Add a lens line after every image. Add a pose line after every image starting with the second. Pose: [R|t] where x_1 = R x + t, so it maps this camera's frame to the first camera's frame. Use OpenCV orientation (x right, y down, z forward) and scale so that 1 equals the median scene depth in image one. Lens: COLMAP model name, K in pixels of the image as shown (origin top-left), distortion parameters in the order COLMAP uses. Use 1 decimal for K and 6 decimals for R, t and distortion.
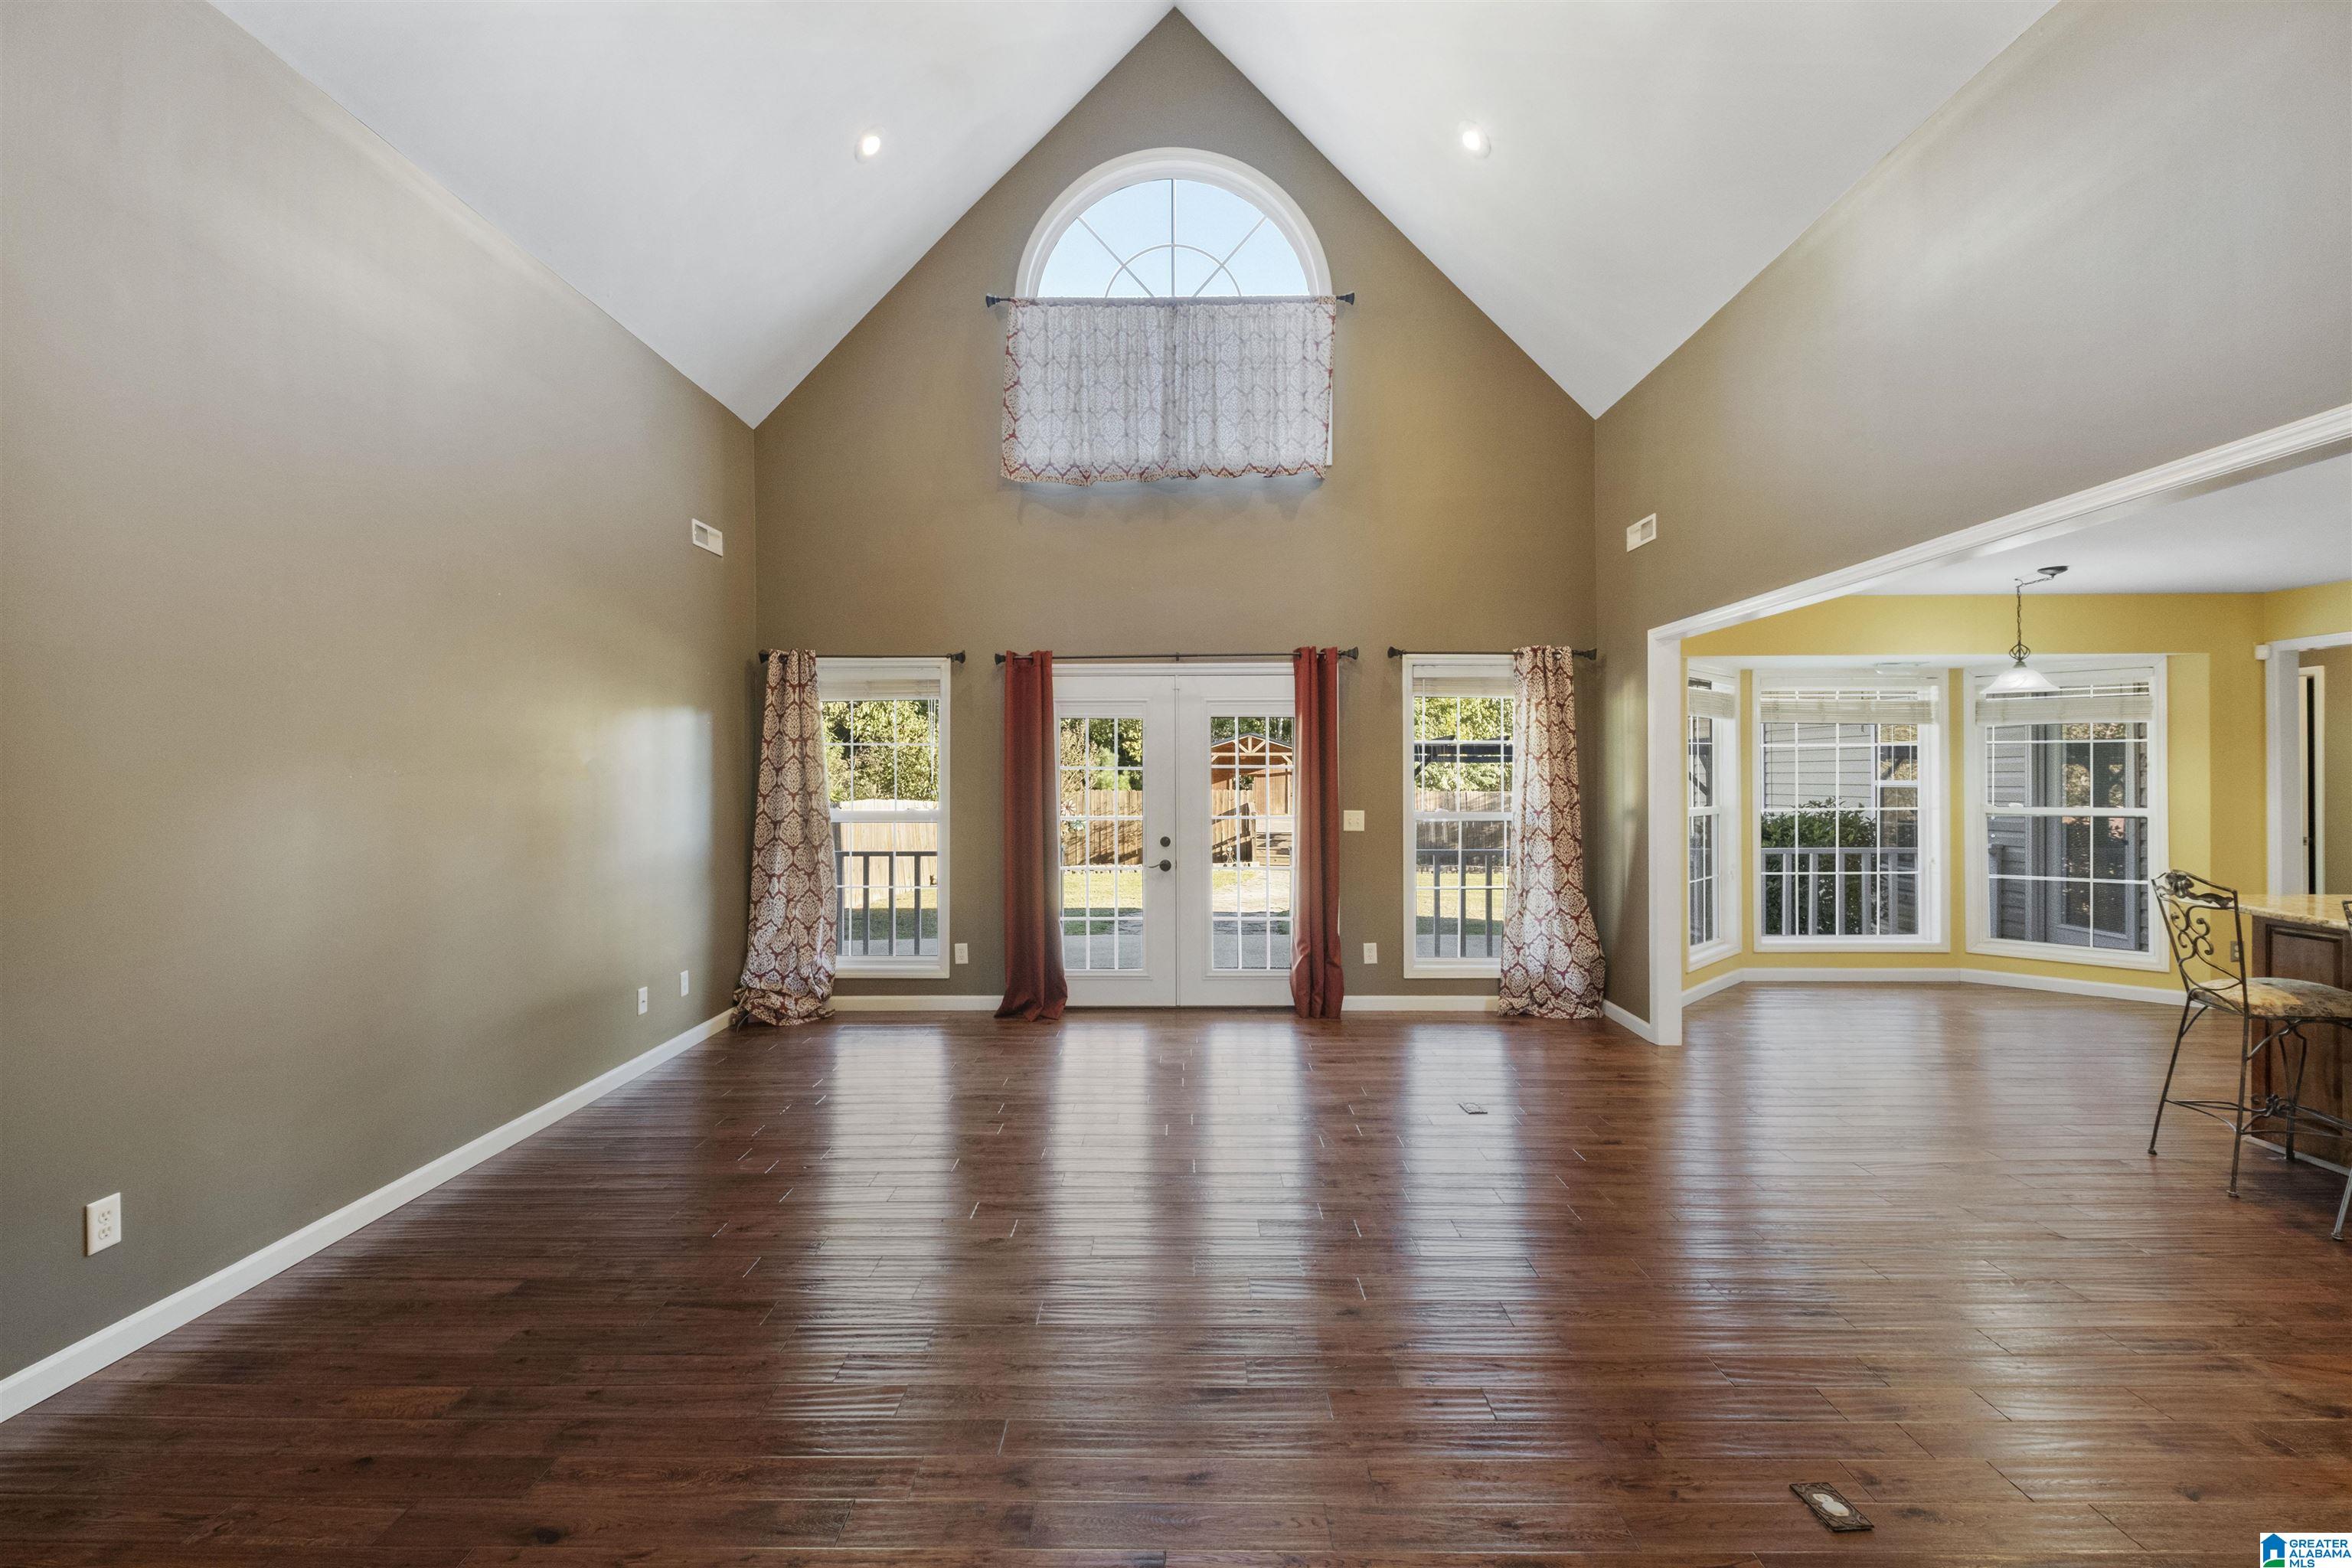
lens RADIAL K [[1083.0, 0, 1180.9], [0, 1083.0, 773.9], [0, 0, 1]] dist [0.002063, 0.000284]
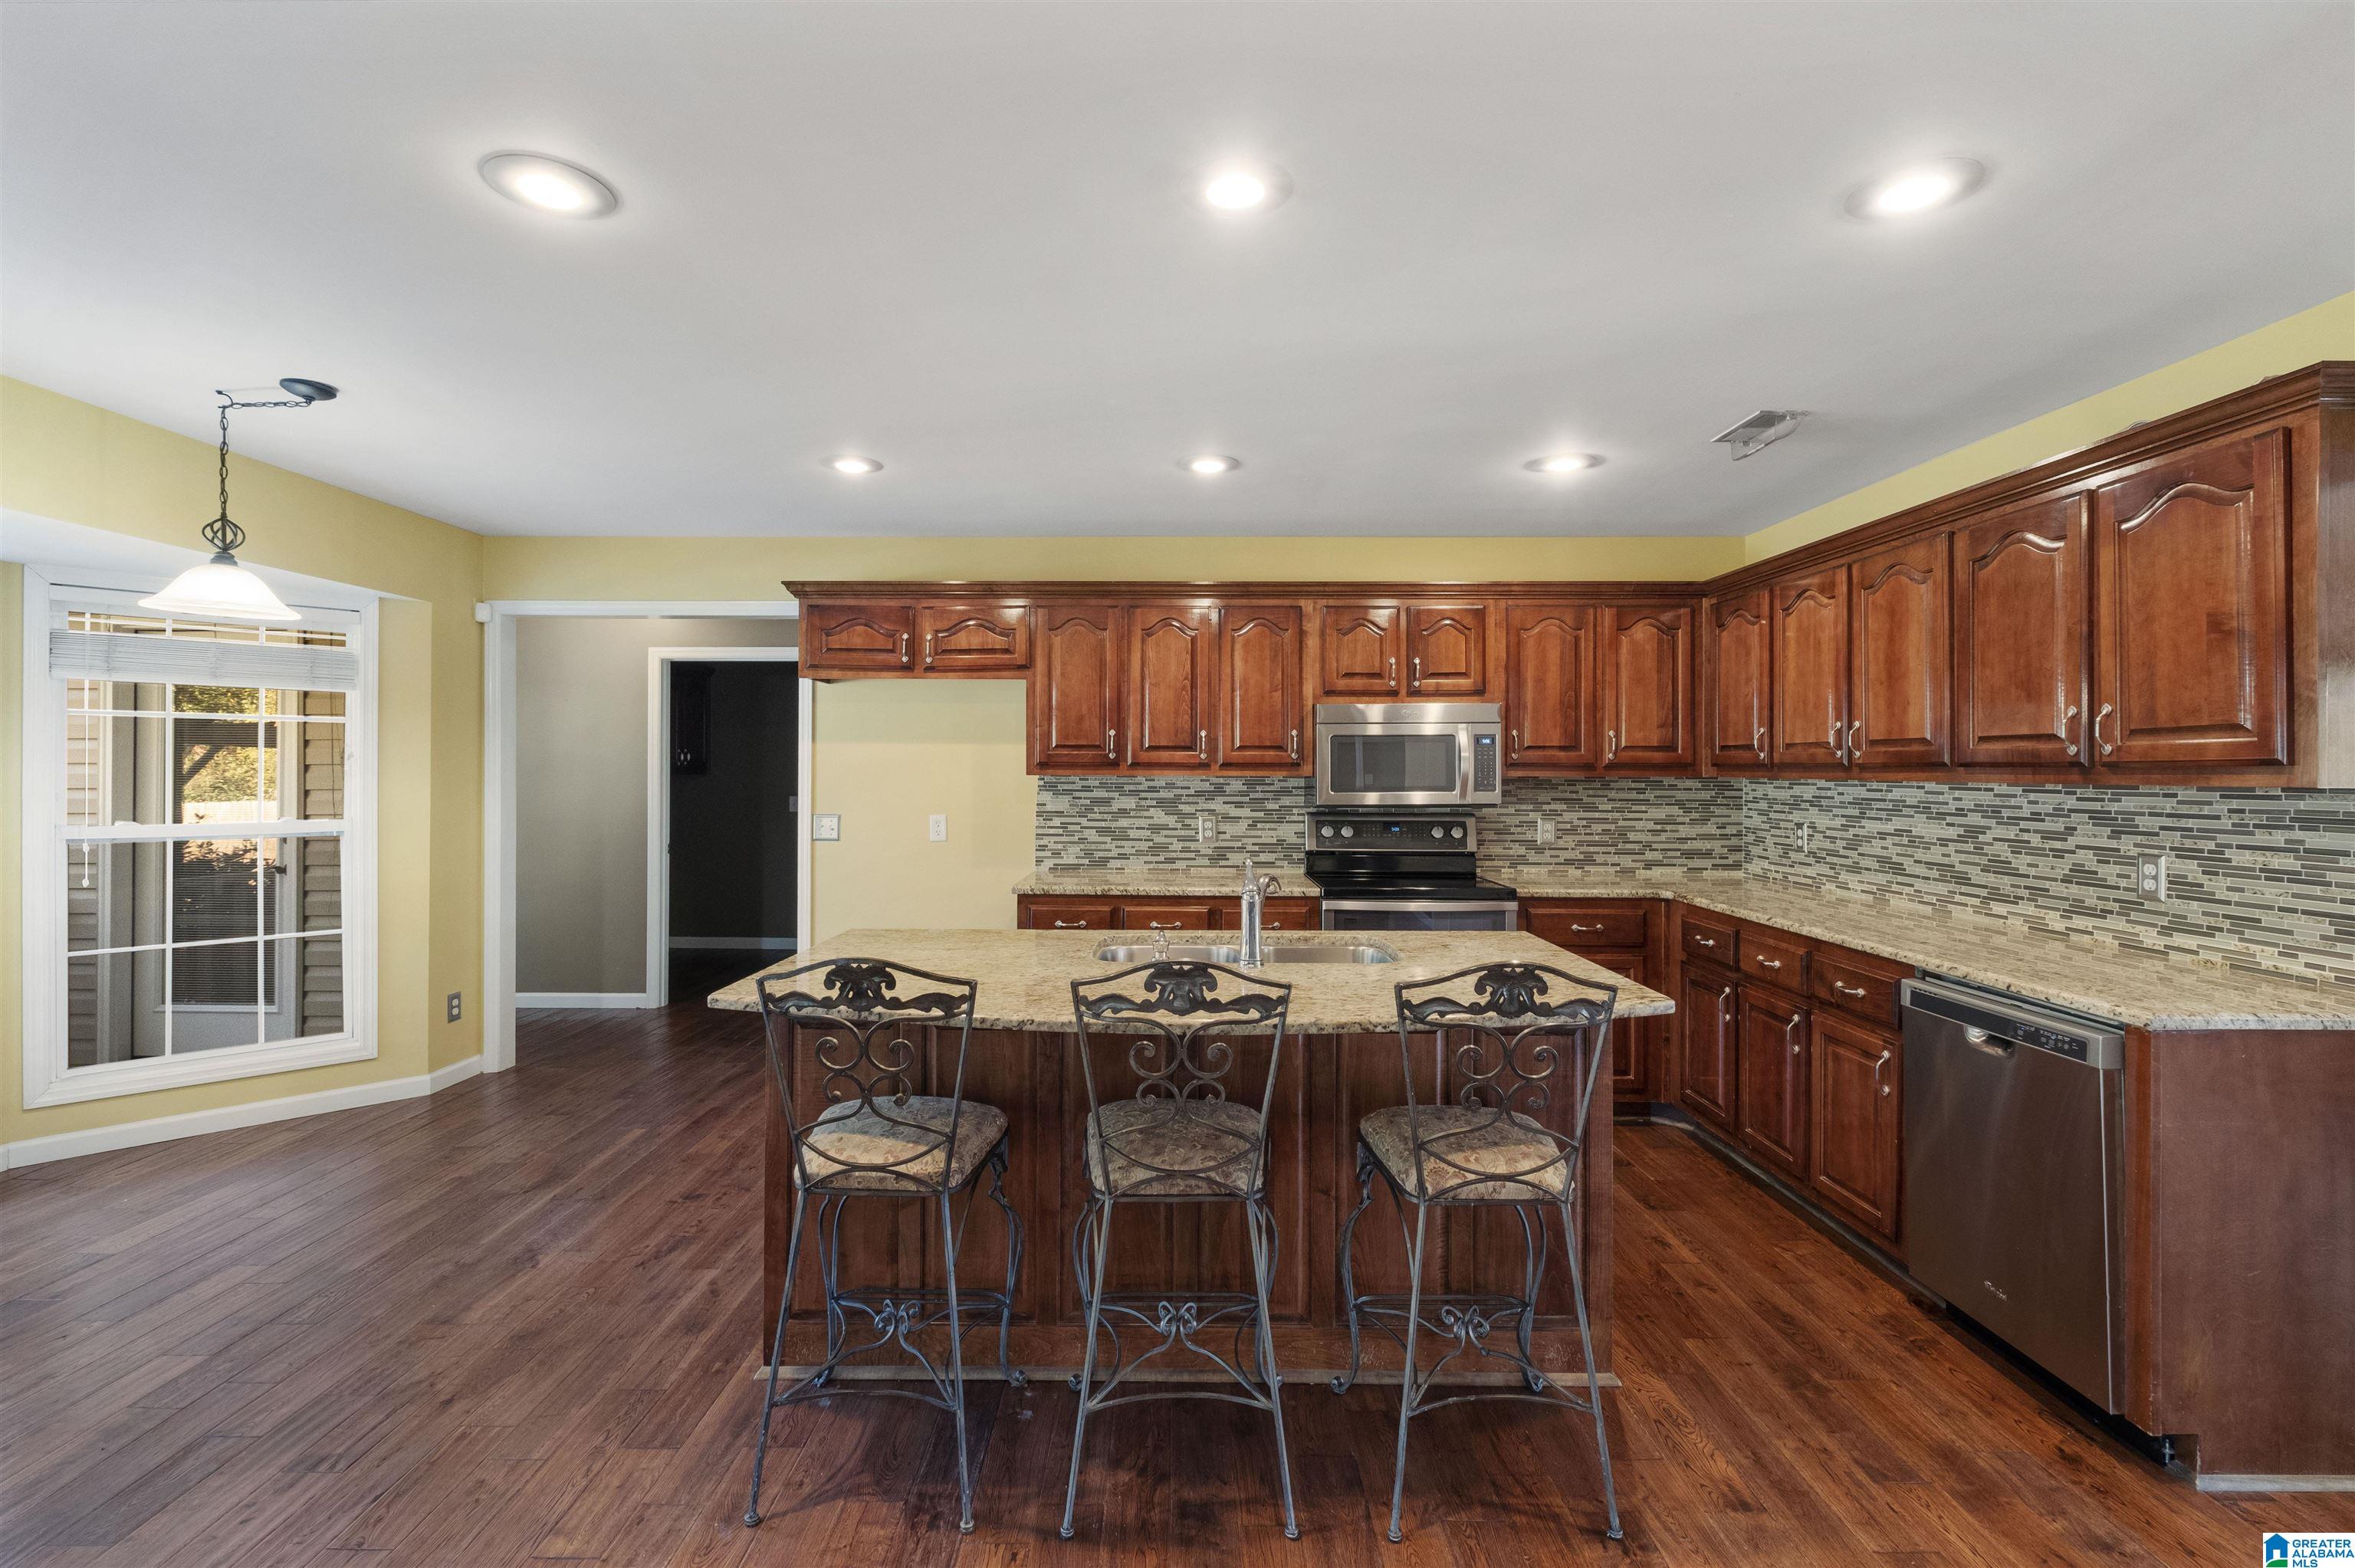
lens RADIAL K [[1031.9, 0, 1177.3], [0, 1031.9, 772.8], [0, 0, 1]] dist [0.001029, -0.005432]
pose [[-0.000616, -0.002087, 0.999998, 0.261274], [-0.007104, 0.999973, 0.002082, -0.002923], [-0.999975, -0.007102, -0.000631, 0.502723]]
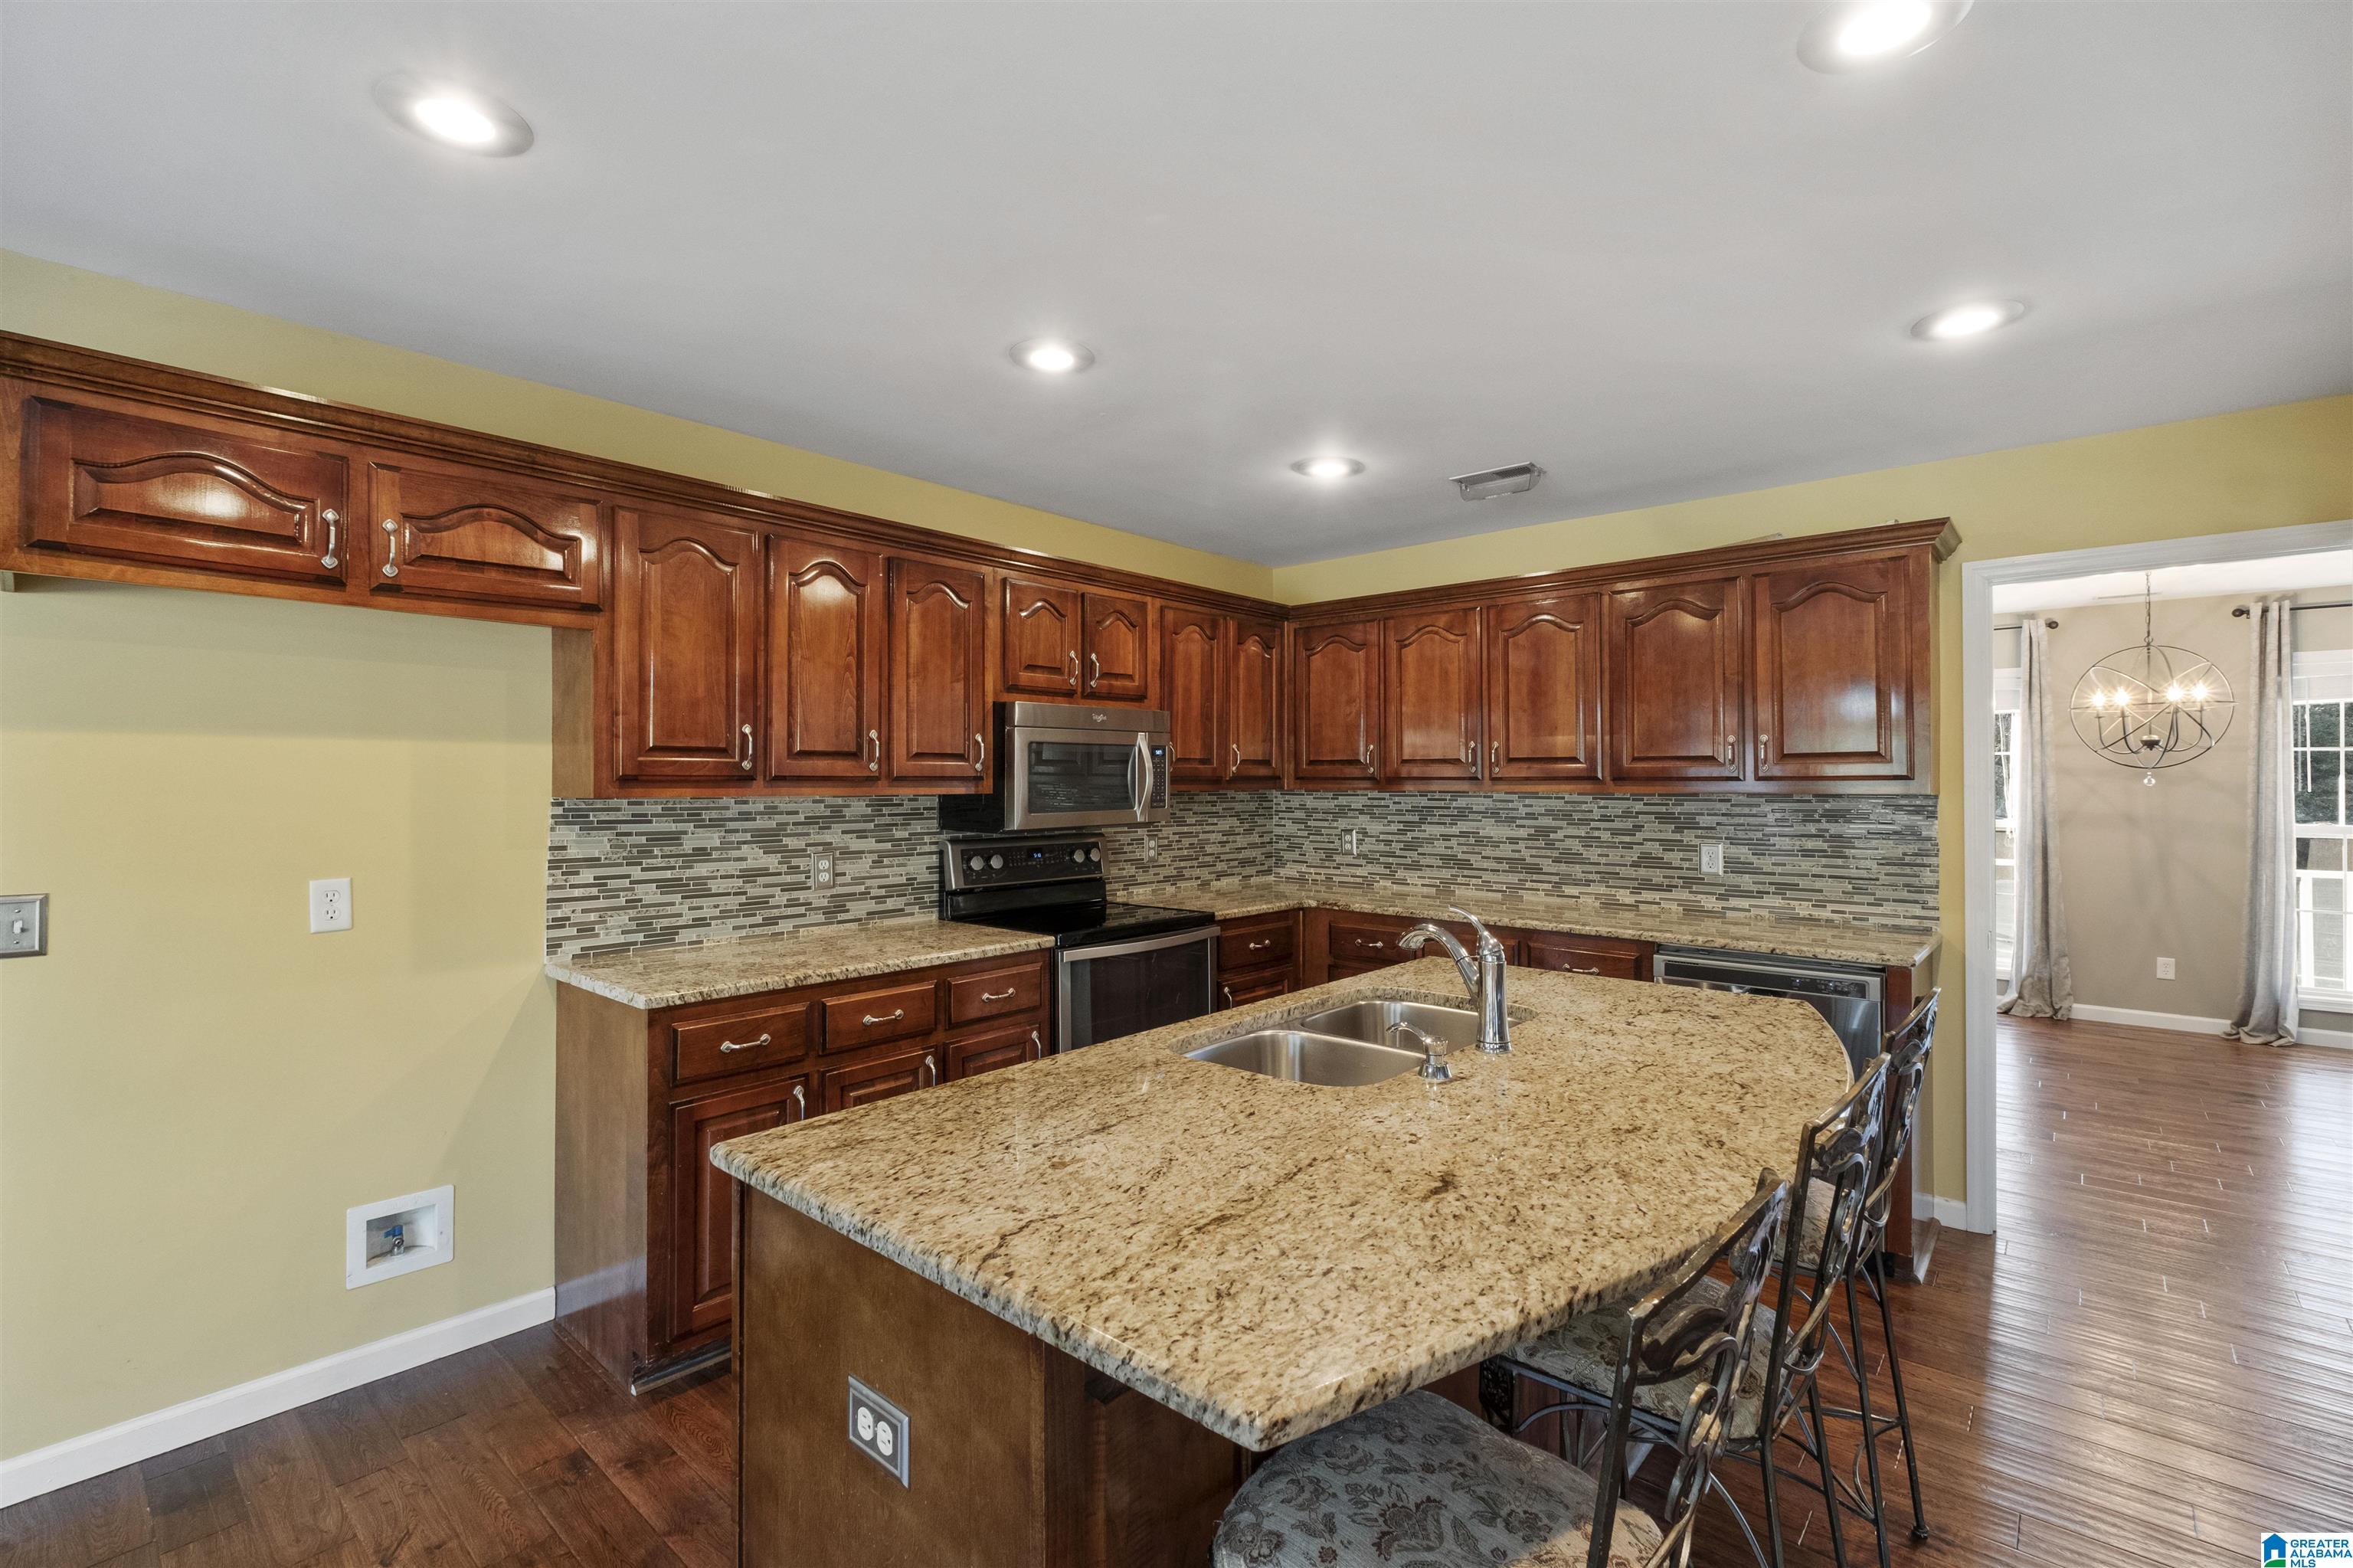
lens RADIAL K [[1031.2, 0, 1176.3], [0, 1031.2, 772.8], [0, 0, 1]] dist [0.001029, -0.005432]
pose [[-0.750037, 0.006778, 0.661361, 0.521679], [-0.000981, 0.999935, -0.011360, -0.004607], [-0.661395, -0.009169, -0.749981, 0.749115]]
